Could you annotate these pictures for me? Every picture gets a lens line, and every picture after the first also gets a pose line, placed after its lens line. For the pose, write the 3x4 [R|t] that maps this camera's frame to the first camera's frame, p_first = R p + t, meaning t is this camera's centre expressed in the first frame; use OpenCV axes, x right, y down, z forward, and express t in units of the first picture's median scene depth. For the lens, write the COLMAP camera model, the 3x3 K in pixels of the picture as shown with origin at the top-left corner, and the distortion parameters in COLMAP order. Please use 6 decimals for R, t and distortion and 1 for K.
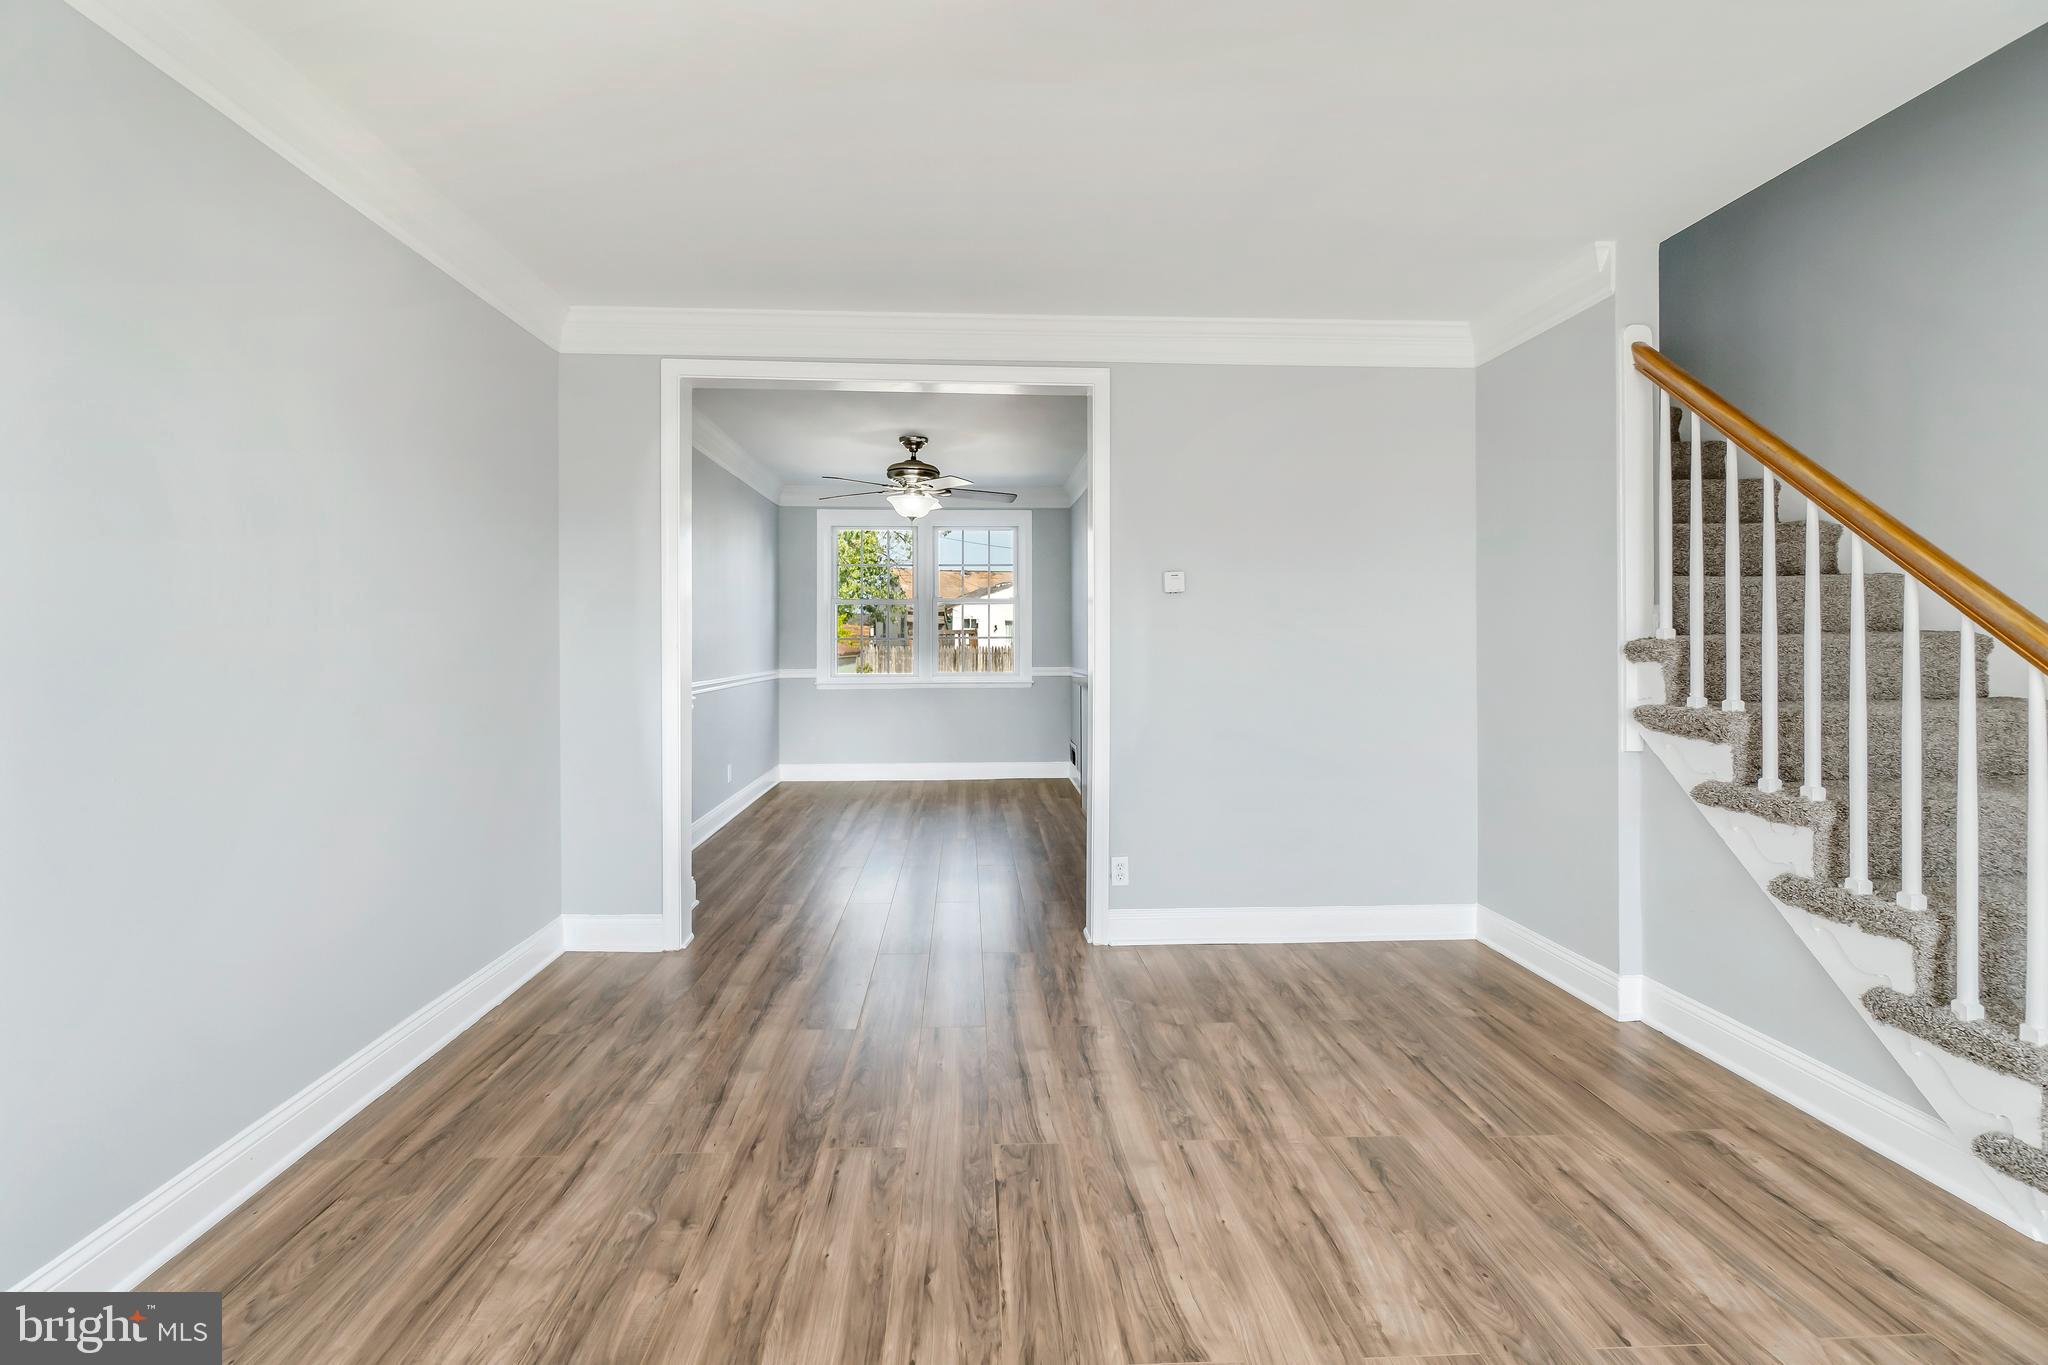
lens RADIAL K [[915.4, 0, 1019.0], [0, 915.4, 651.9], [0, 0, 1]] dist [-0.008741, 0.000686]
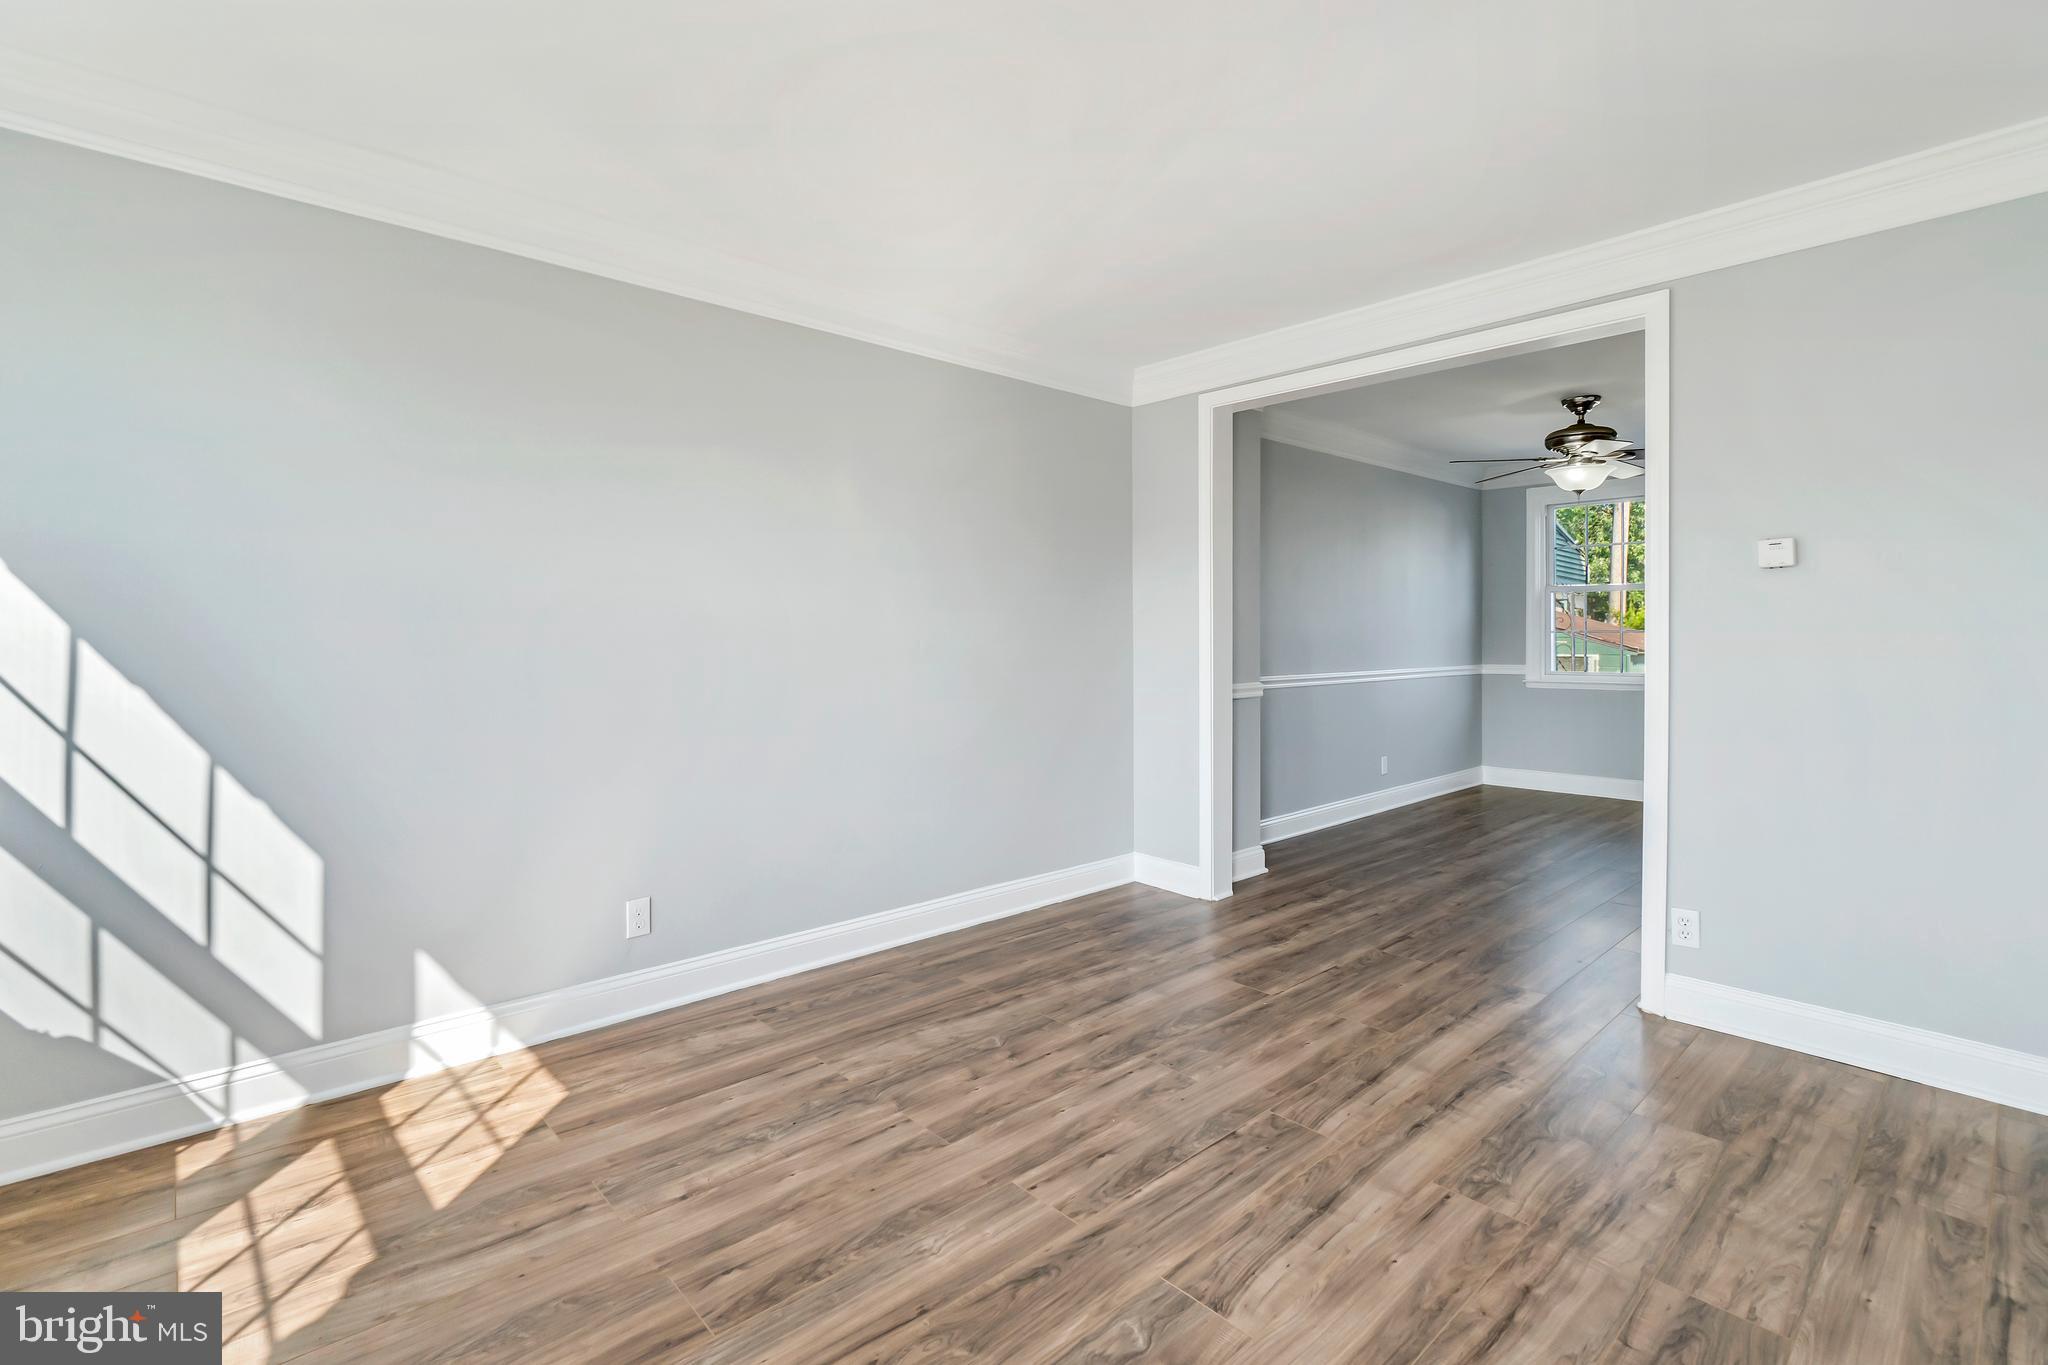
lens RADIAL K [[938.6, 0, 1020.5], [0, 938.6, 637.4], [0, 0, 1]] dist [0.000959, 0.000042]
pose [[0.635041, 0.000469, -0.772478, 0.532129], [-0.007339, 0.999958, -0.005426, 0.000772], [0.772443, 0.009115, 0.635018, 0.072522]]
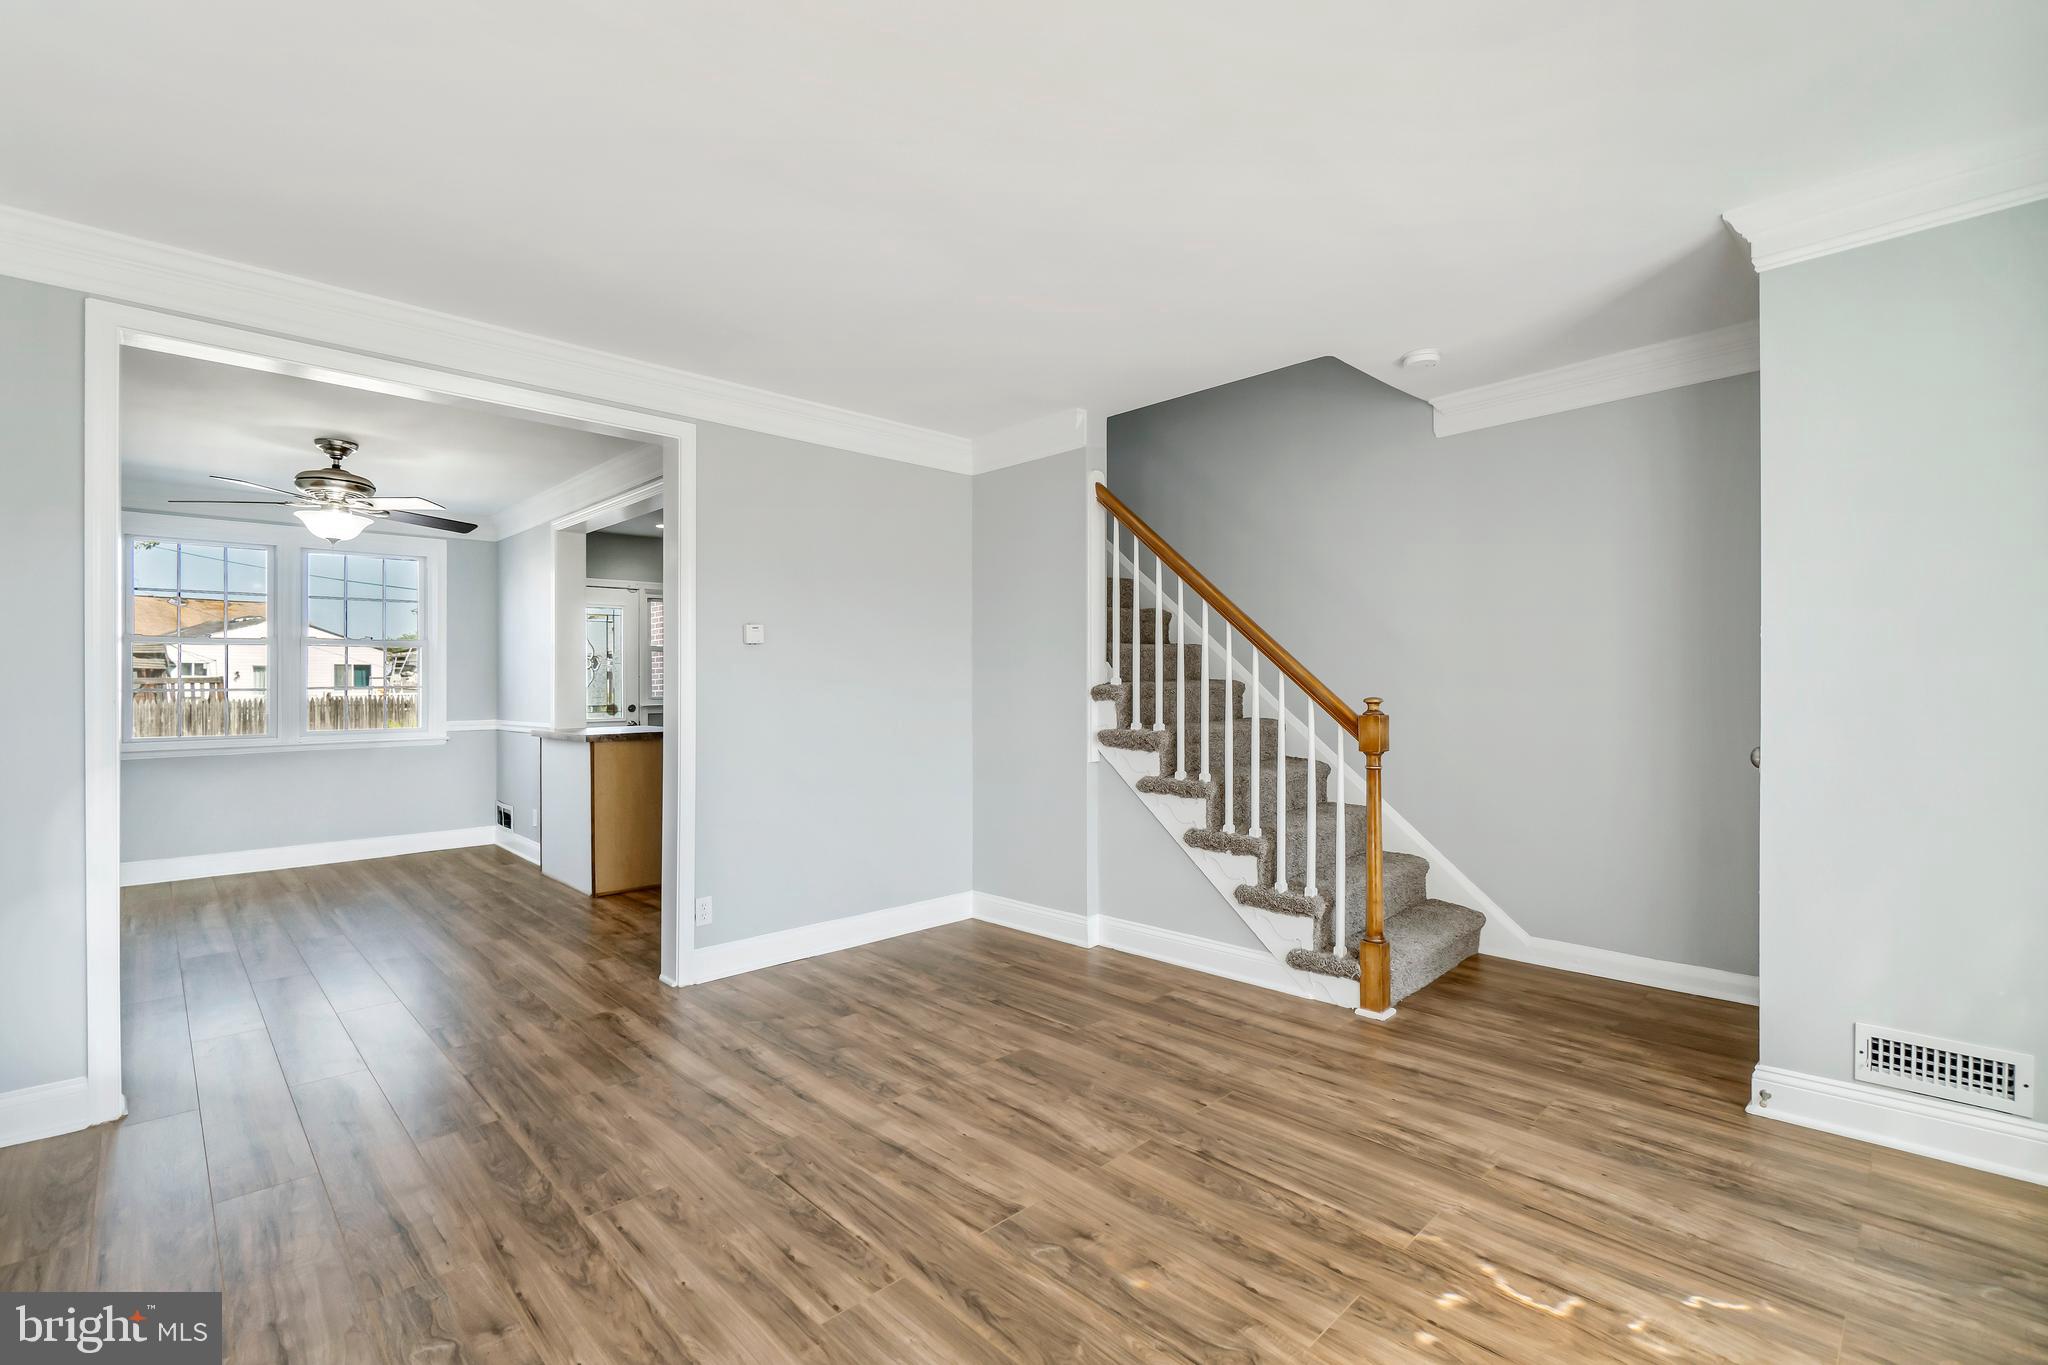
lens RADIAL K [[887.6, 0, 1054.7], [0, 887.6, 696.0], [0, 0, 1]] dist [-0.016016, 0.000316]
pose [[0.740126, -0.009864, 0.672396, -0.385178], [0.013282, 0.999912, 0.000049, 0.002515], [-0.672337, 0.008895, 0.740191, -0.016029]]
